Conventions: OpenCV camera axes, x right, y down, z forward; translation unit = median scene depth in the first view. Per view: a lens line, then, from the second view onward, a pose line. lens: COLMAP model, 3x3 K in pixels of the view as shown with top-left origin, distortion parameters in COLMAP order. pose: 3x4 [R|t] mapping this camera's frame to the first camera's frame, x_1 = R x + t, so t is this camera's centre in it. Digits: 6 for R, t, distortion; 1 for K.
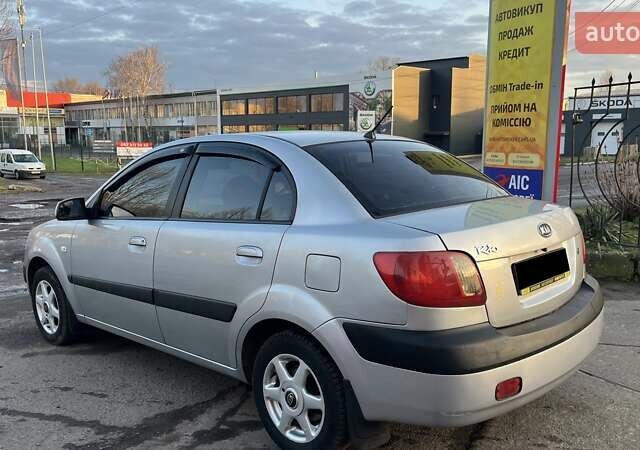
lens RADIAL K [[603.3, 0, 320.0], [0, 603.3, 225.0], [0, 0, 1]] dist [0.021045, -0.003296]
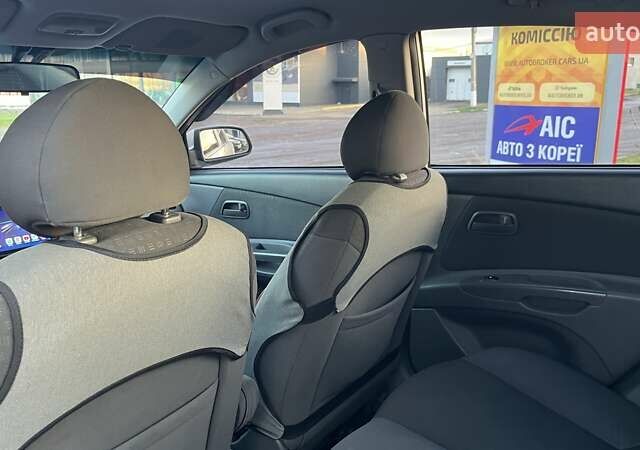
lens RADIAL K [[603.3, 0, 320.0], [0, 603.3, 225.0], [0, 0, 1]] dist [0.021045, -0.003296]
pose [[0.987080, -0.039192, 0.155360, -0.041051], [0.026283, 0.996094, 0.084295, -0.025881], [-0.158057, -0.079122, 0.984255, 0.376564]]
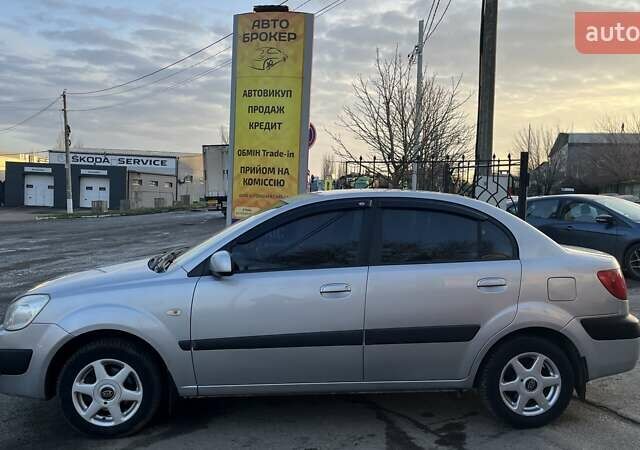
lens RADIAL K [[603.3, 0, 320.0], [0, 603.3, 225.0], [0, 0, 1]] dist [0.021045, -0.003296]
pose [[0.655279, 0.000966, 0.755386, -0.522101], [0.064452, 0.996281, -0.057184, -0.011195], [-0.752632, 0.086157, 0.652780, 0.154410]]
